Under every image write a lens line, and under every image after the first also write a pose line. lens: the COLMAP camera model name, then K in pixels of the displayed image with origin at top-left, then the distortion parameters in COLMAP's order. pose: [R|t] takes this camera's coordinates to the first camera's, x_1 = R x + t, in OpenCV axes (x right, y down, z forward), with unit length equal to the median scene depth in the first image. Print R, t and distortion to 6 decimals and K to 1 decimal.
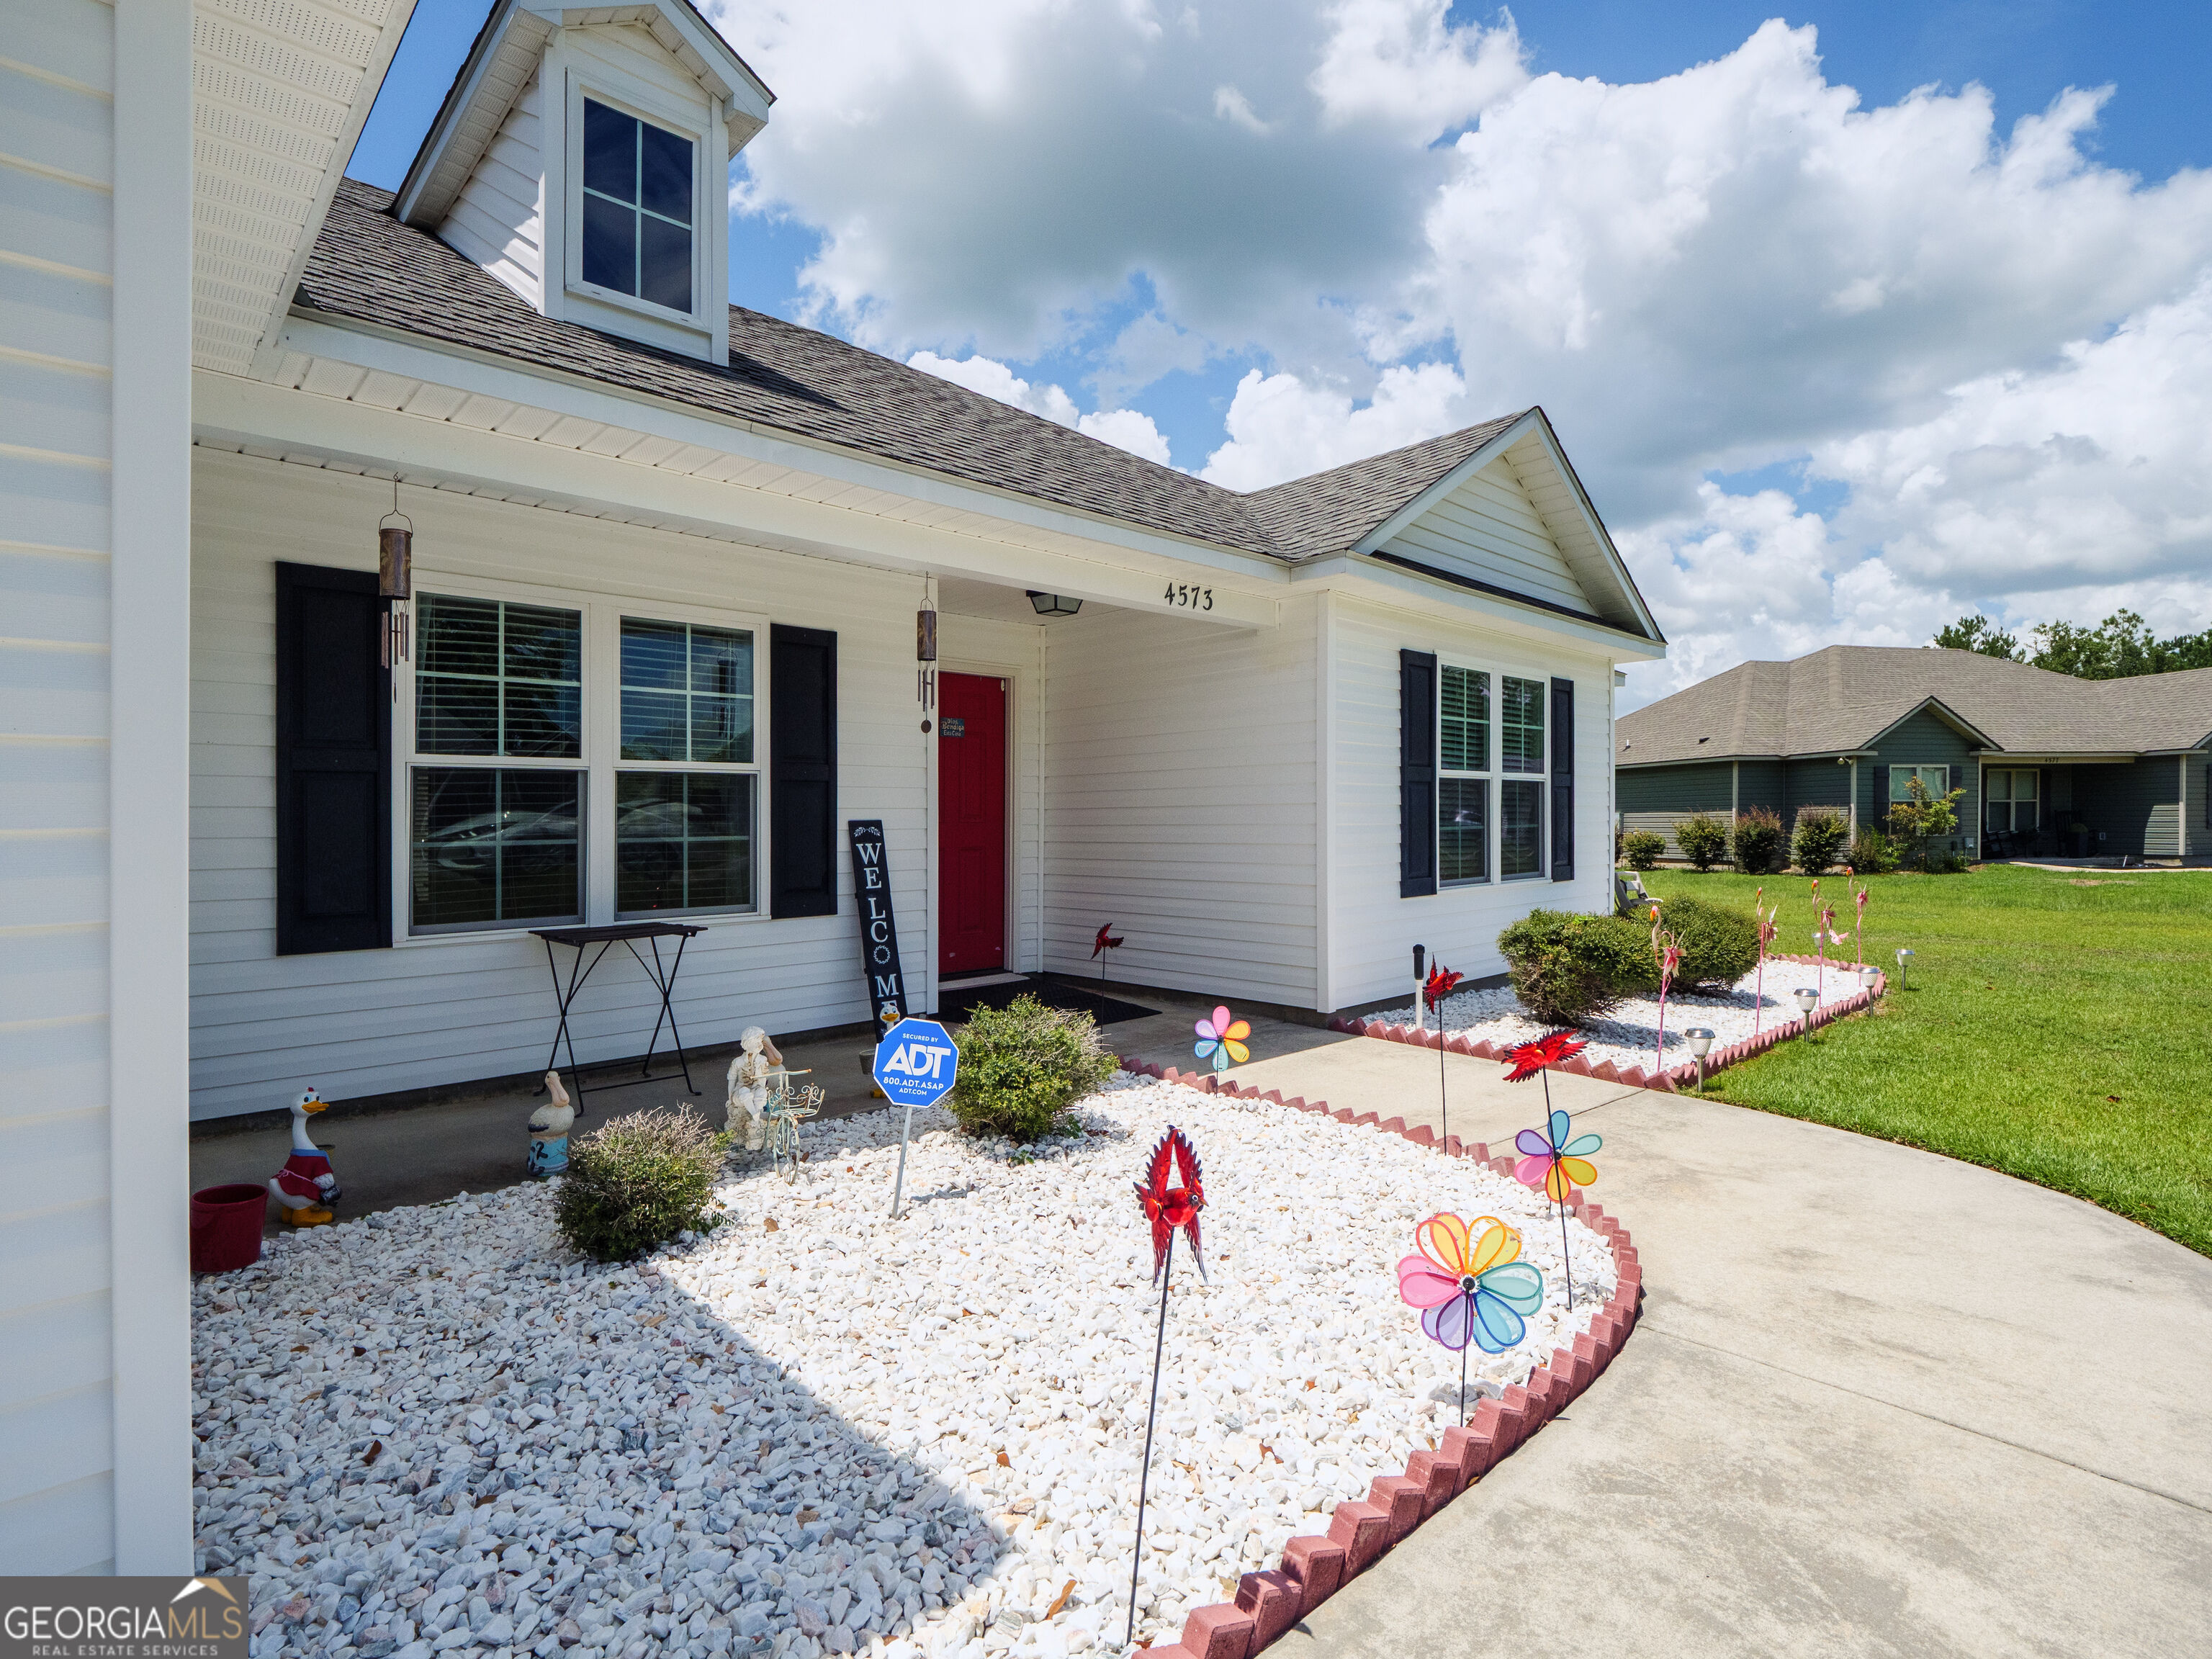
lens RADIAL K [[1095.0, 0, 1110.7], [0, 1095.0, 819.8], [0, 0, 1]] dist [-0.006765, -0.006745]
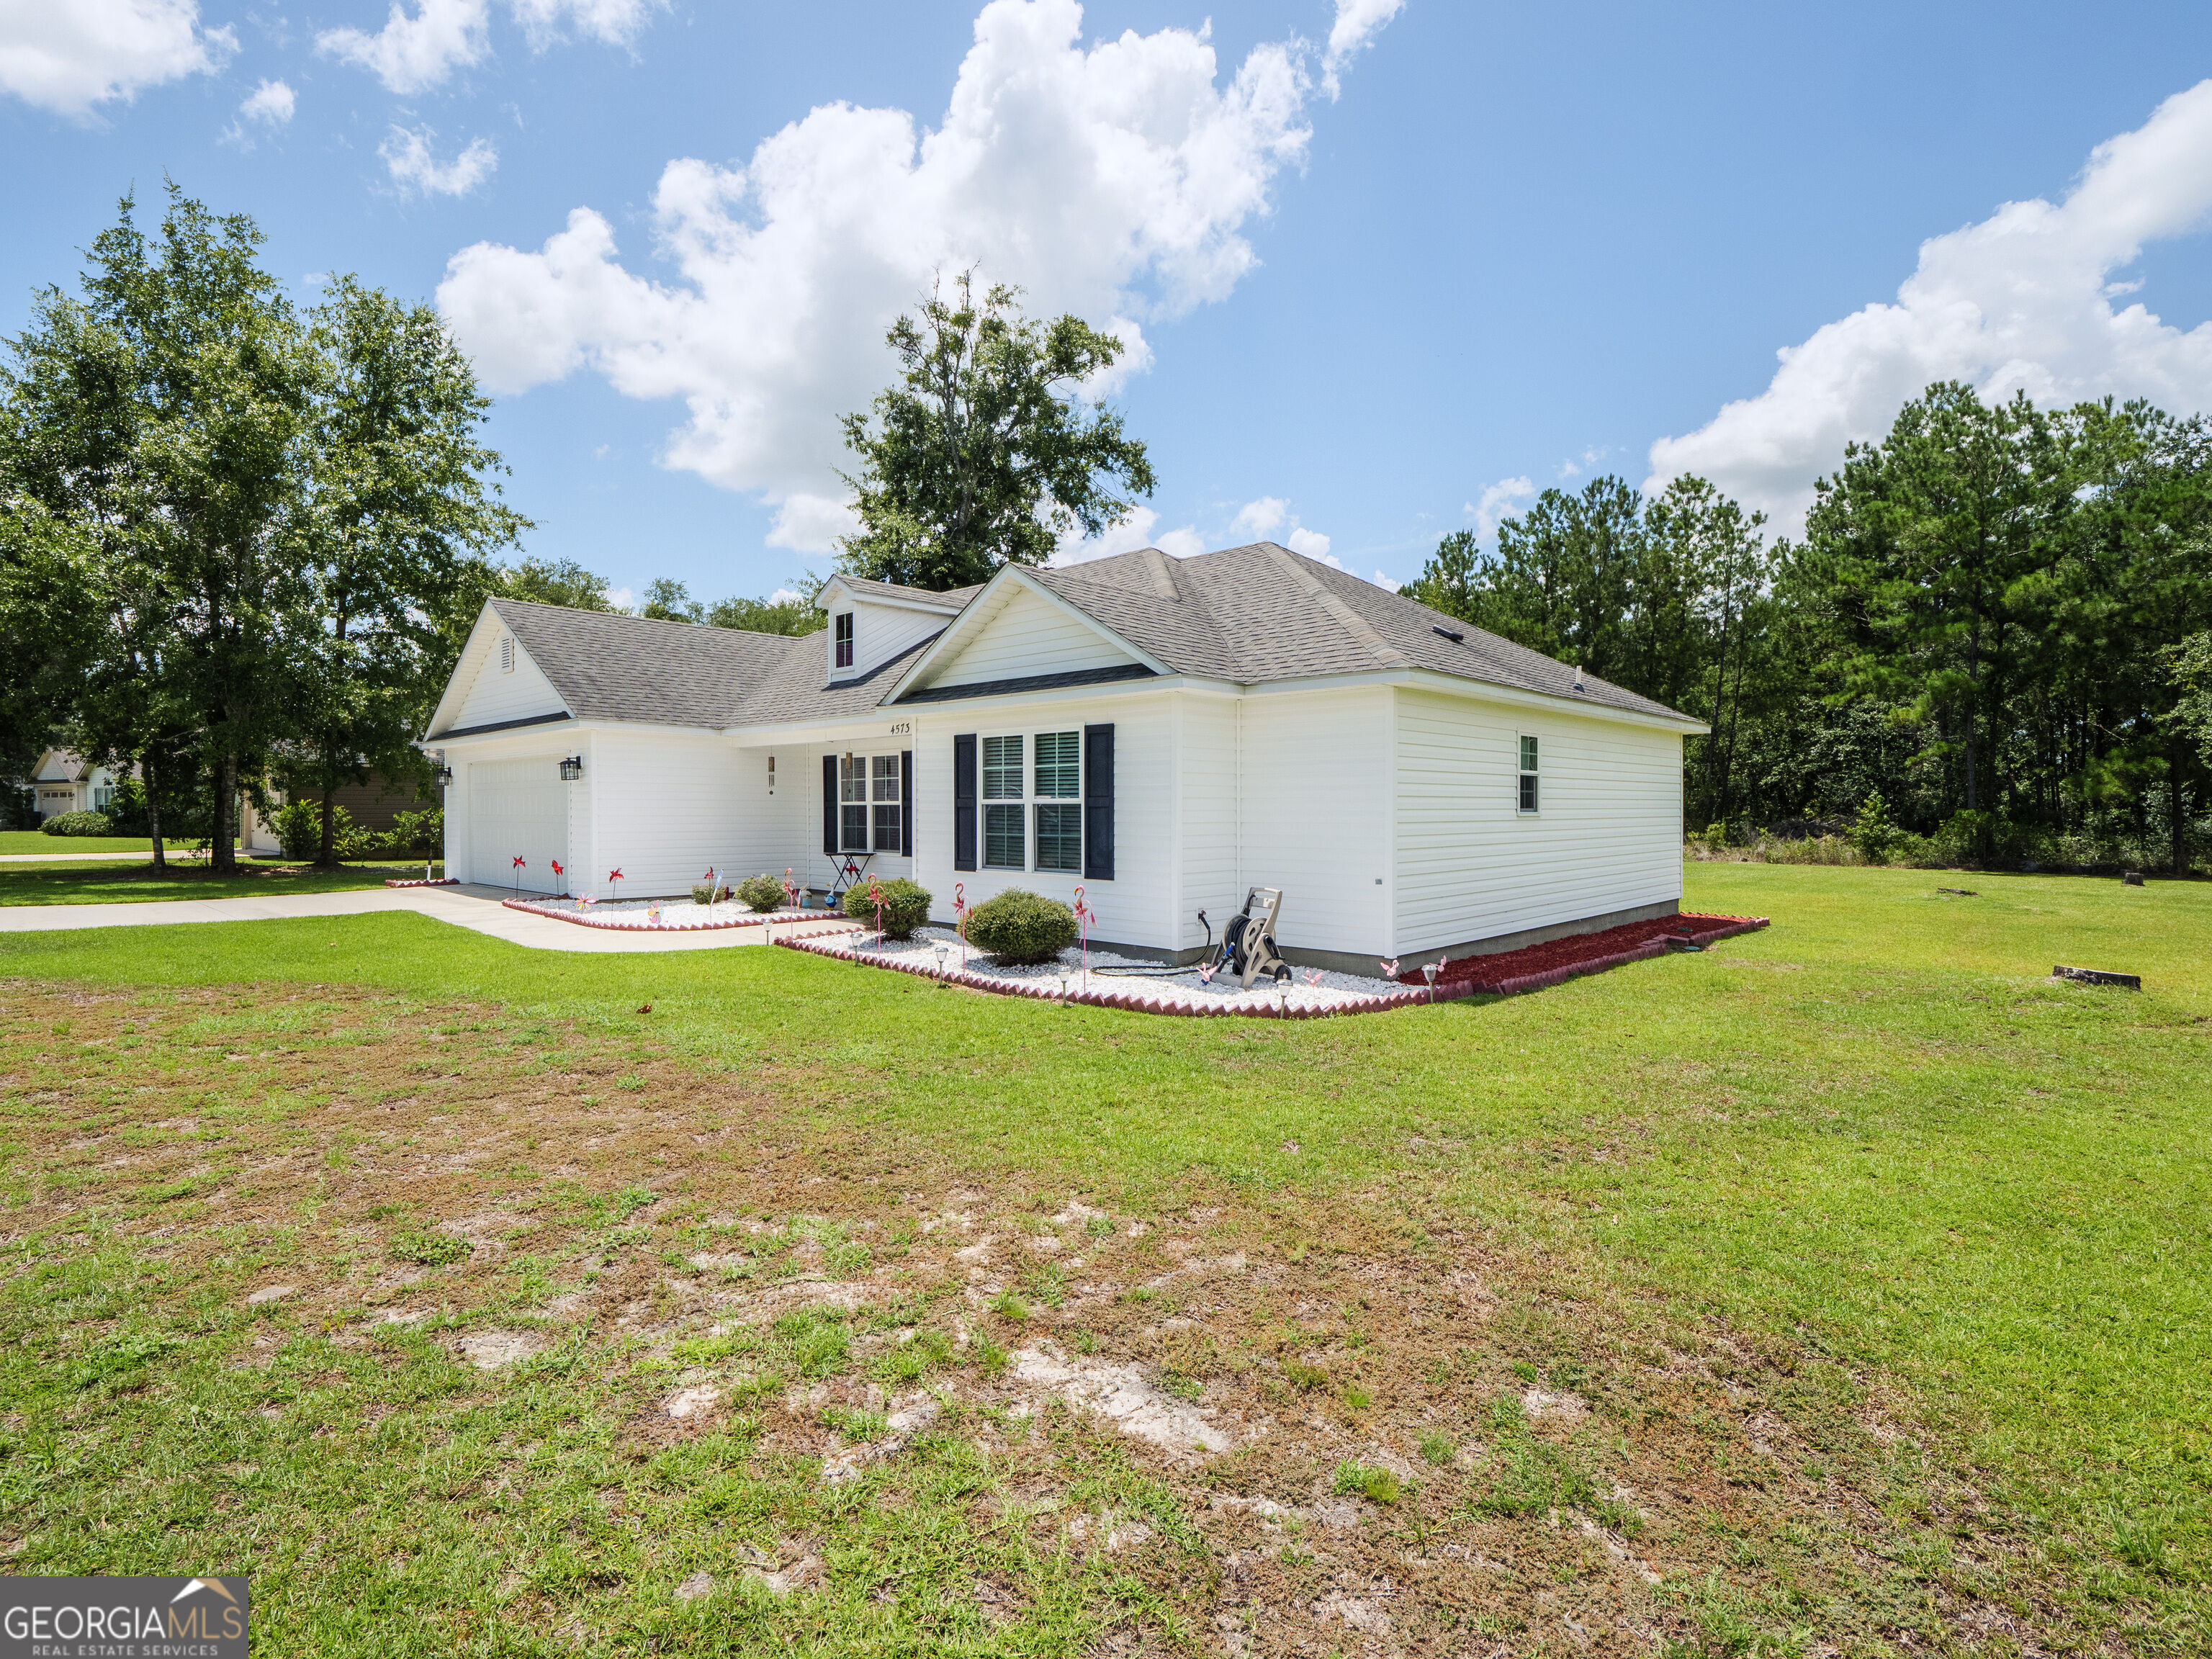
lens RADIAL K [[1095.0, 0, 1115.1], [0, 1095.0, 783.1], [0, 0, 1]] dist [-0.006765, -0.006745]
pose [[0.044168, -0.011461, -0.998958, 2.402277], [0.002027, 0.999933, -0.011382, -0.061443], [0.999022, -0.001522, 0.044188, 1.352311]]
